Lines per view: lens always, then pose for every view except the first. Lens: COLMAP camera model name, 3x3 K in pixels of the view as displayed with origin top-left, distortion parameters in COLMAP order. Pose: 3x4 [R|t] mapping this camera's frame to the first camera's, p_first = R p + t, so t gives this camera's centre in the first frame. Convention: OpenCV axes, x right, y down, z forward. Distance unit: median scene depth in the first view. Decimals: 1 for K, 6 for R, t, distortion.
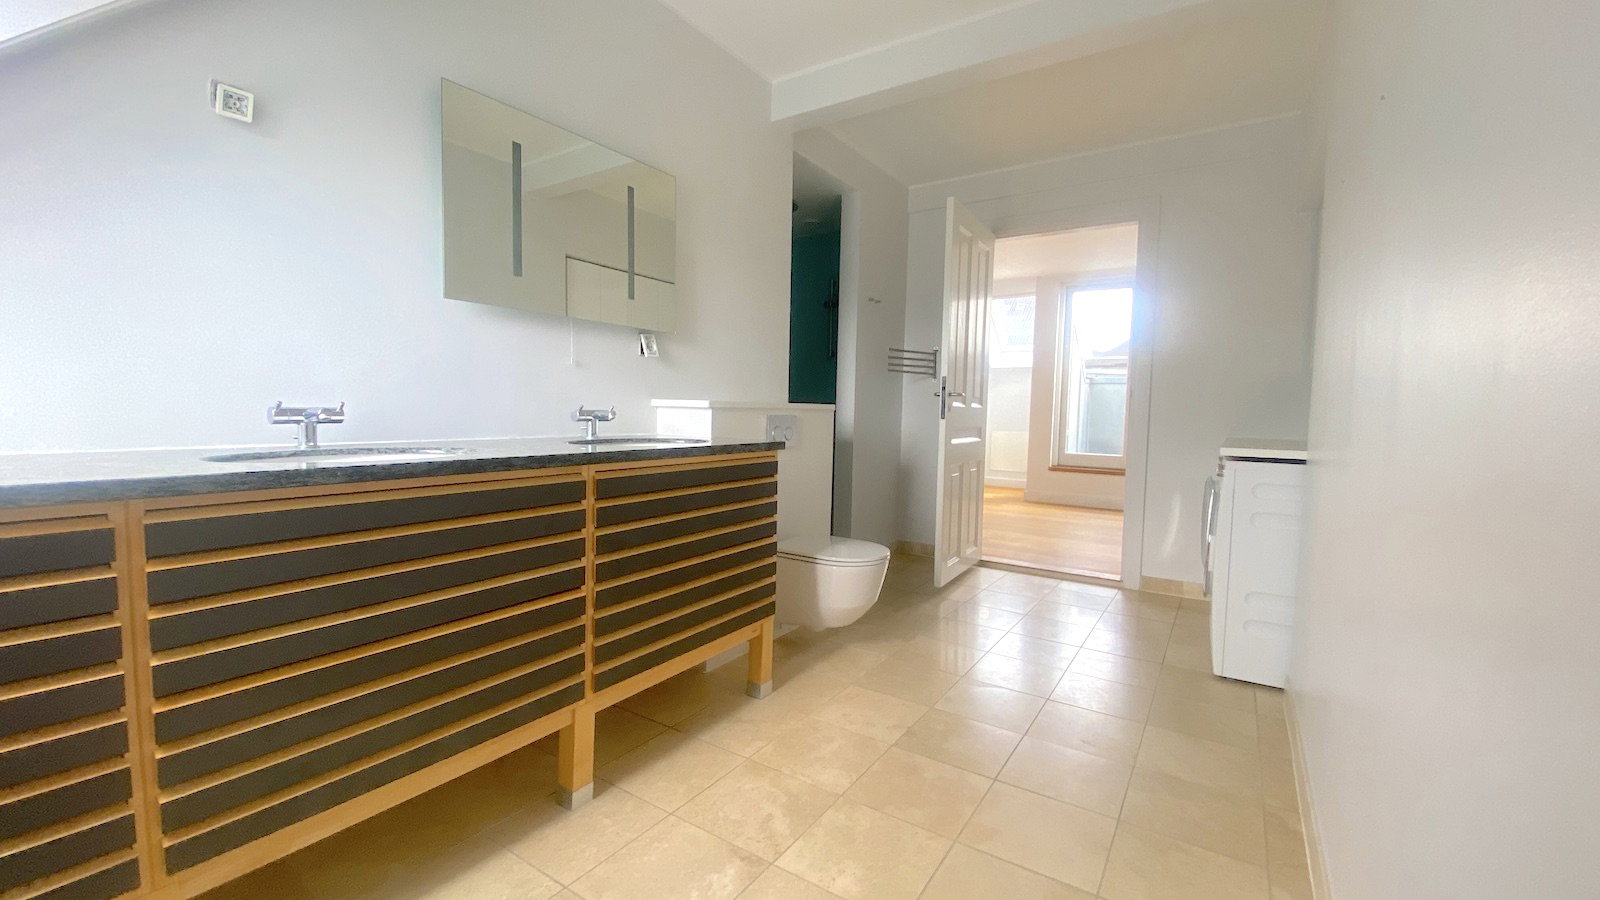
lens RADIAL K [[657.4, 0, 800.7], [0, 657.4, 454.5], [0, 0, 1]] dist [0.000944, -0.000018]
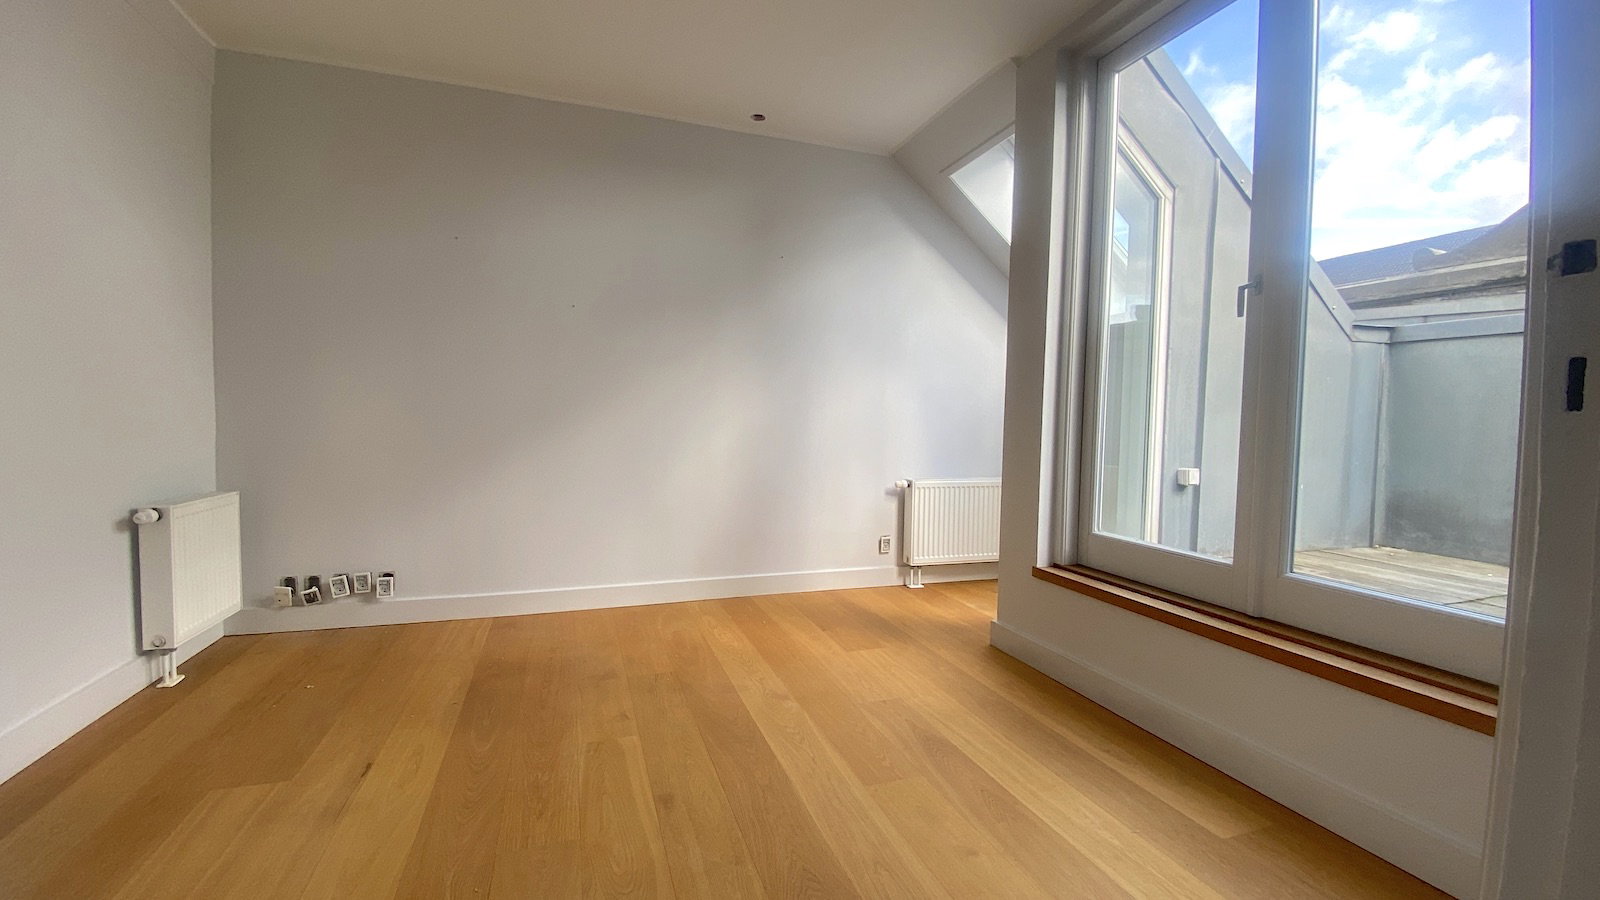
lens RADIAL K [[657.4, 0, 800.6], [0, 657.4, 447.8], [0, 0, 1]] dist [0.000944, -0.000018]
pose [[0.799226, 0.018781, -0.600737, 0.403084], [-0.037569, 0.999118, -0.018746, -0.029696], [0.599855, 0.037551, 0.799227, 0.508486]]
